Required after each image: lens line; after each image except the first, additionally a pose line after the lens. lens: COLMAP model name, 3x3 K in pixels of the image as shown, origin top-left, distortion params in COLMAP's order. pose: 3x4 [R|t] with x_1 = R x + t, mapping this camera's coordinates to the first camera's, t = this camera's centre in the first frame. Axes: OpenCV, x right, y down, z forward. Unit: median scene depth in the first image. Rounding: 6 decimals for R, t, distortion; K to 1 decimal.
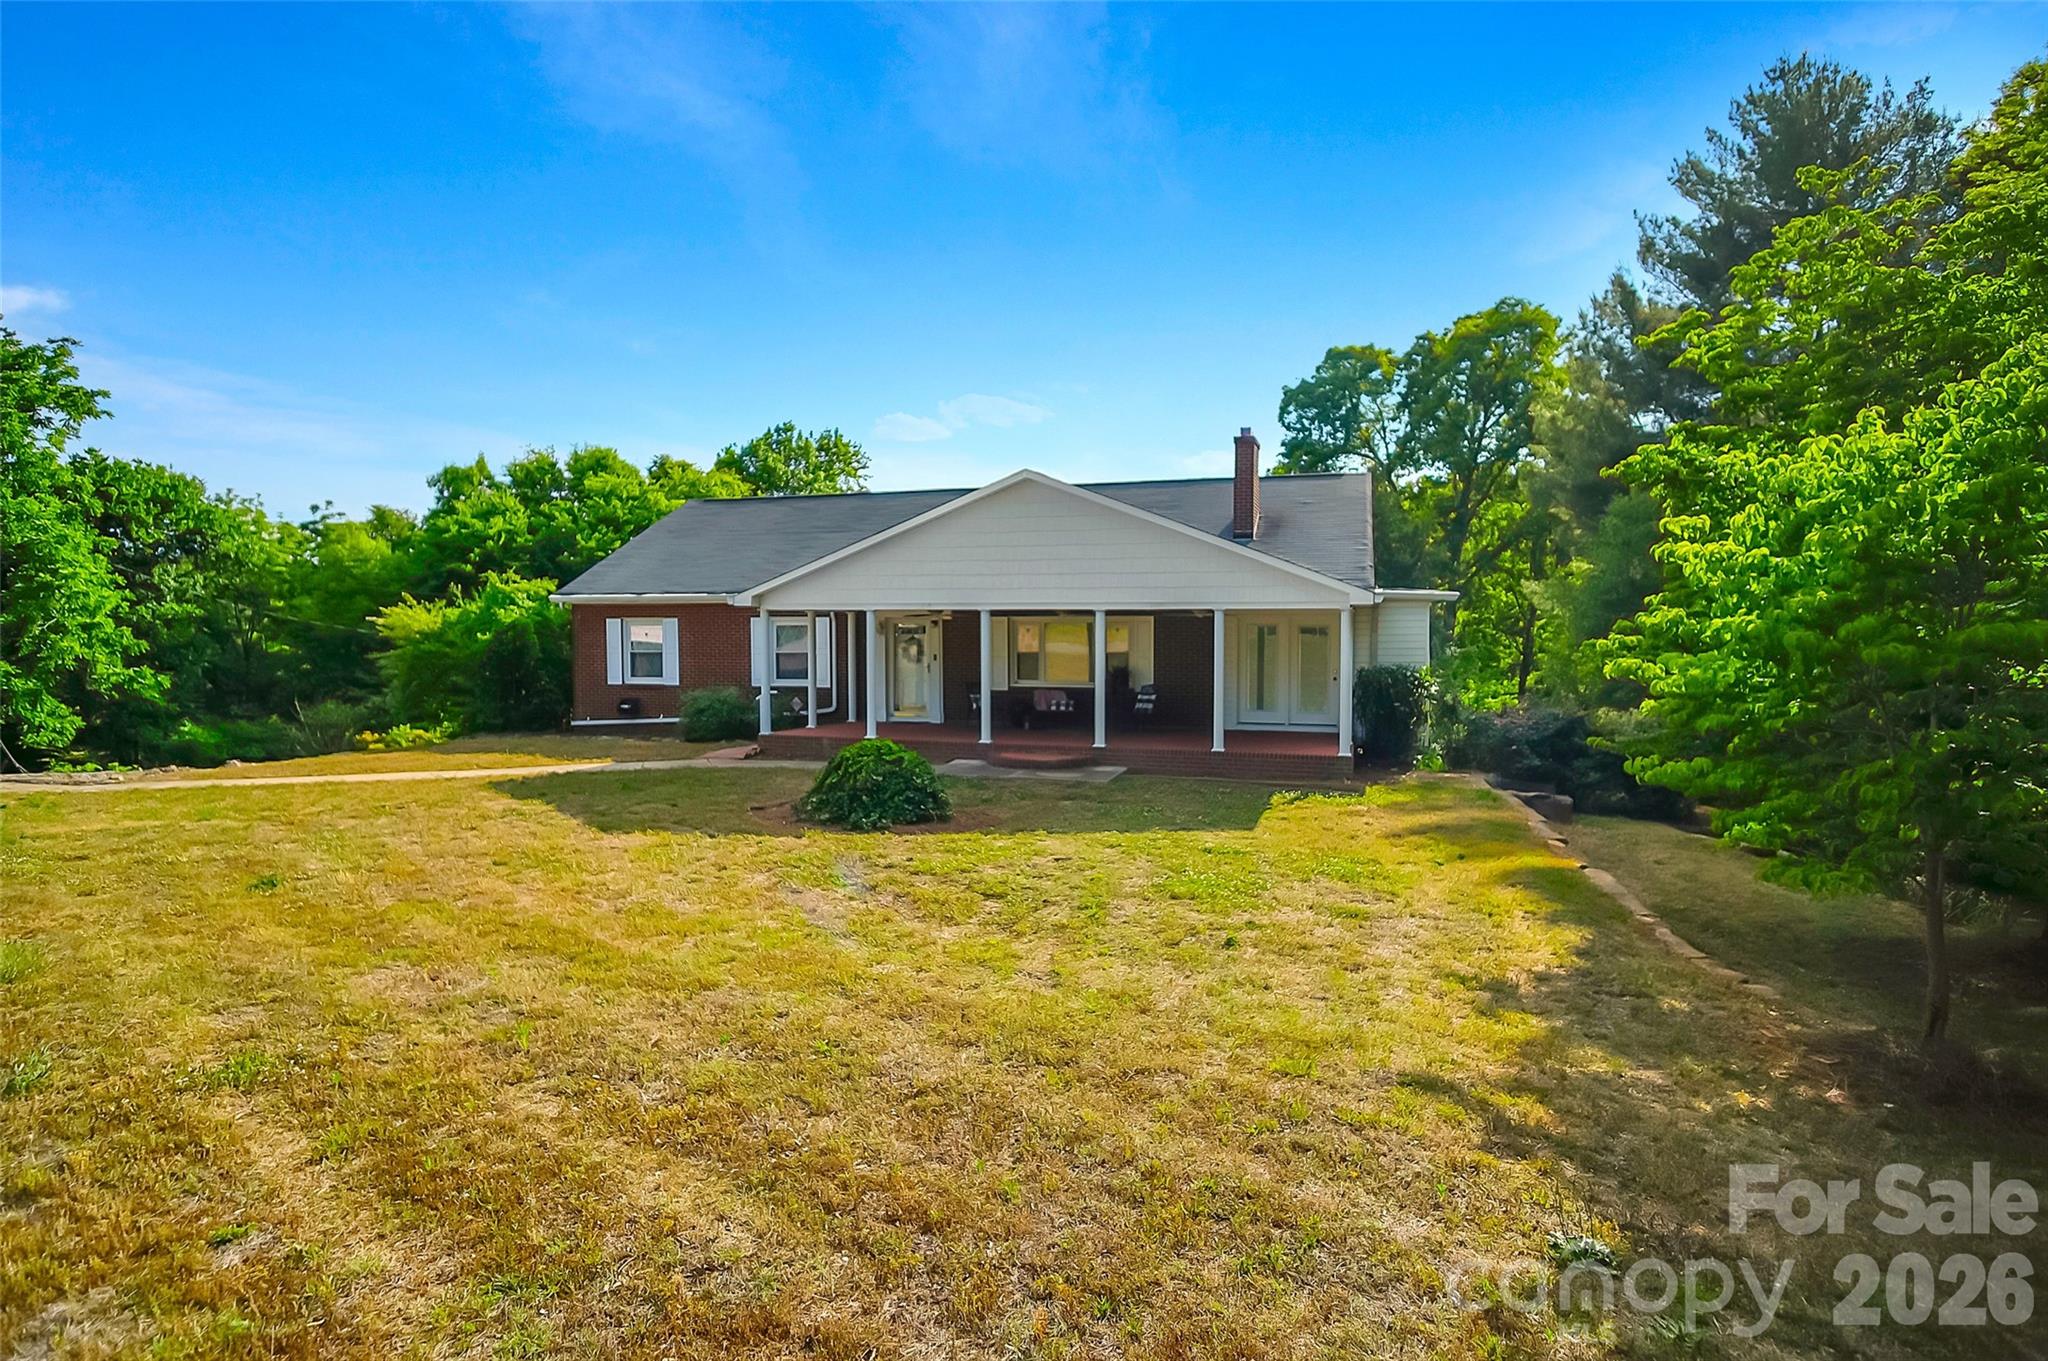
lens RADIAL K [[1156.9, 0, 1046.0], [0, 1156.9, 701.3], [0, 0, 1]] dist [-0.067348, 0.033254]
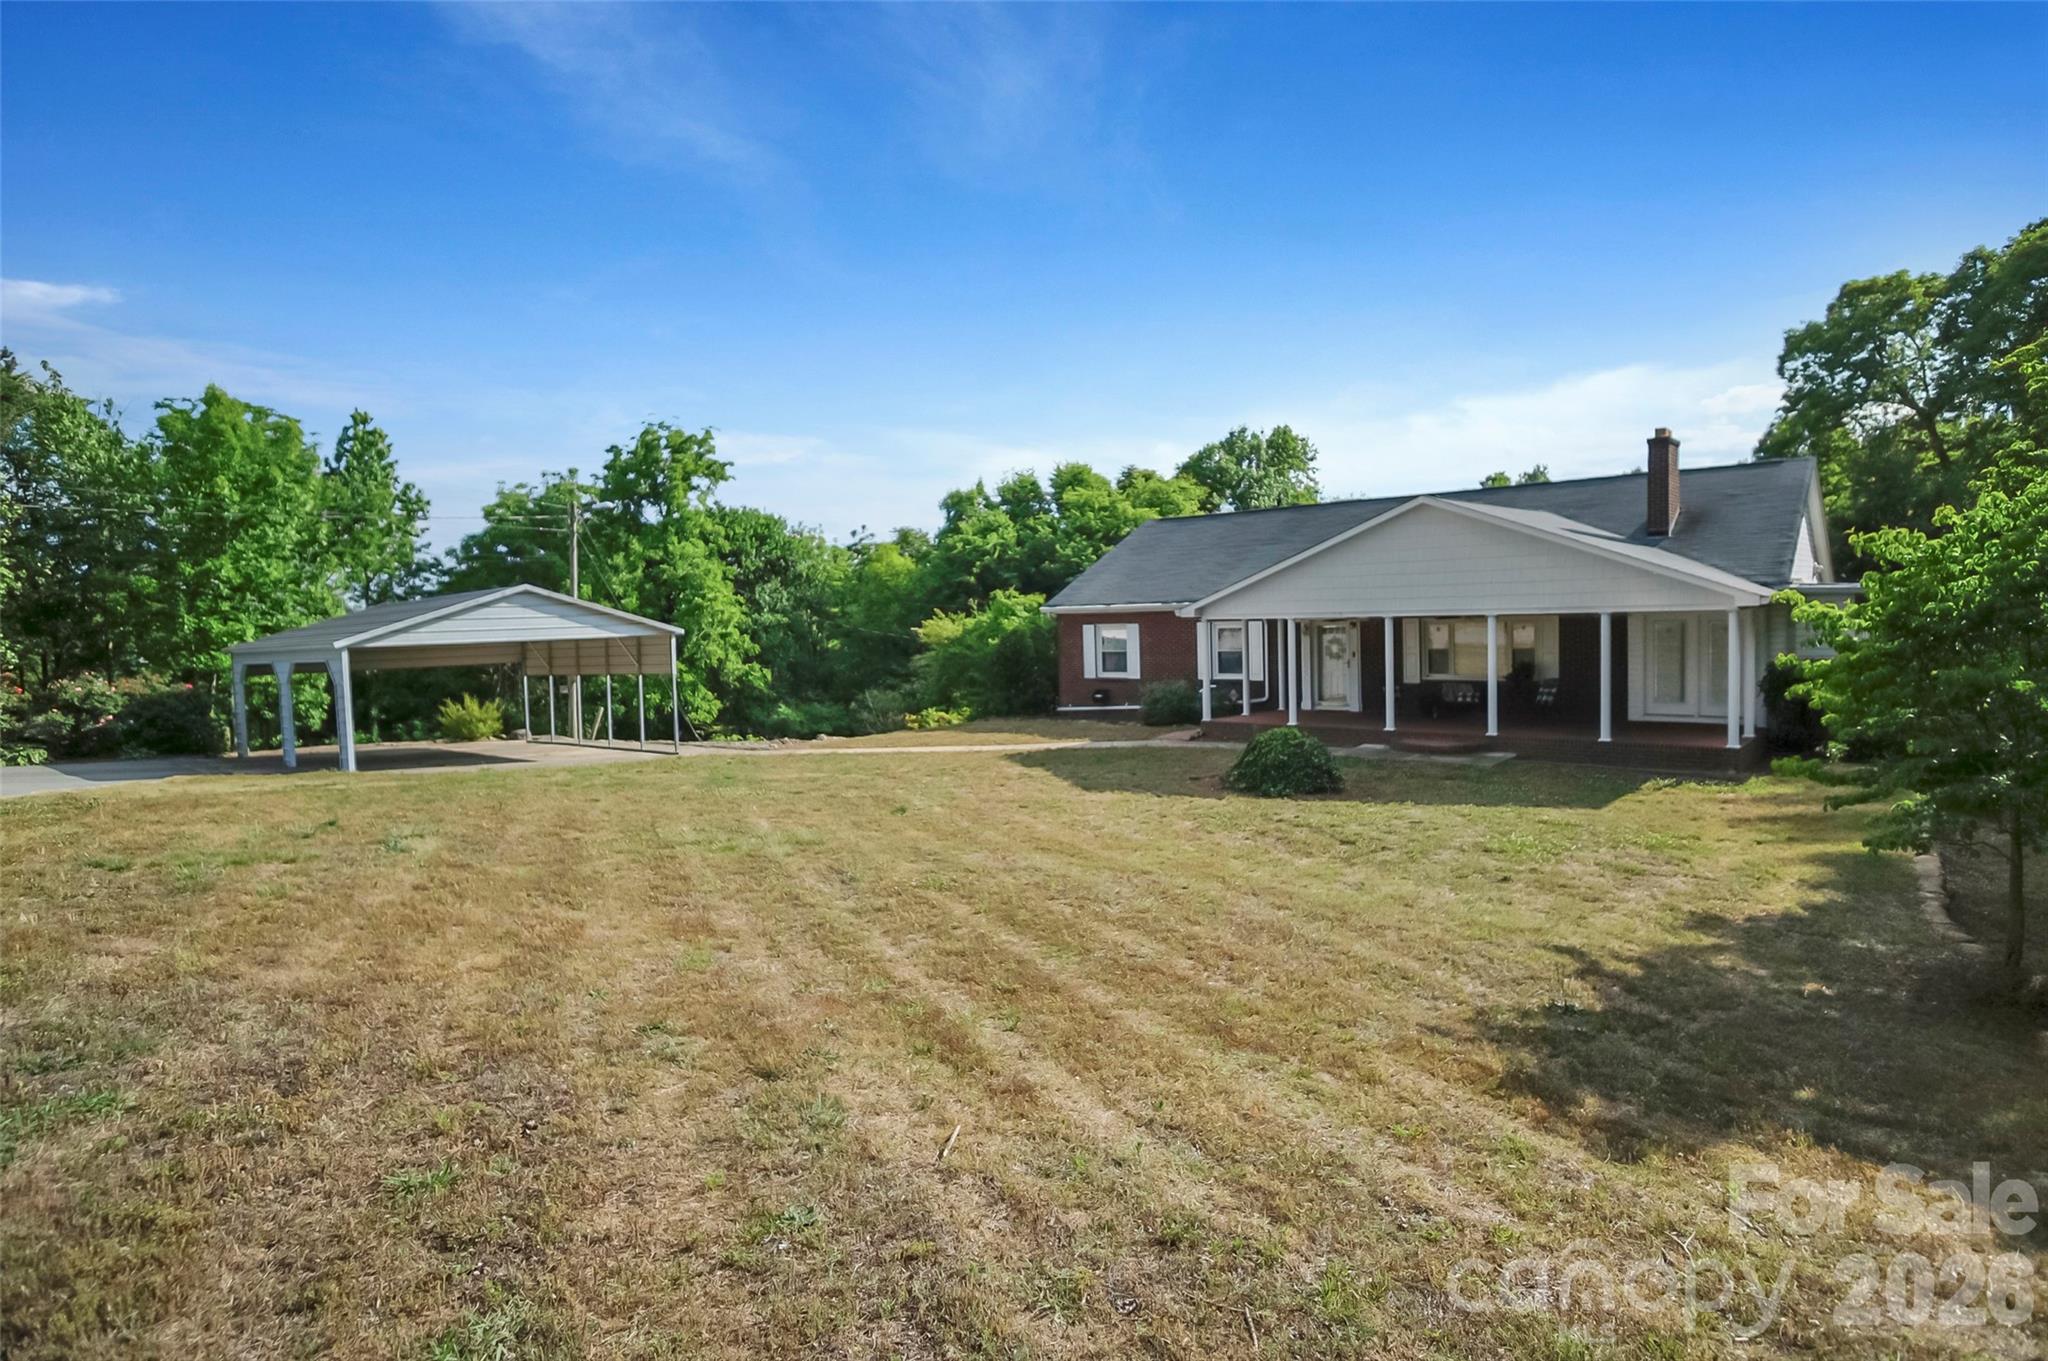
lens RADIAL K [[1162.2, 0, 1023.7], [0, 1162.2, 628.4], [0, 0, 1]] dist [-0.002487, -0.000549]
pose [[0.915673, -0.019855, -0.401434, 0.066443], [0.001917, 0.998983, -0.045038, -0.011978], [0.401920, 0.040470, 0.914780, -0.187501]]
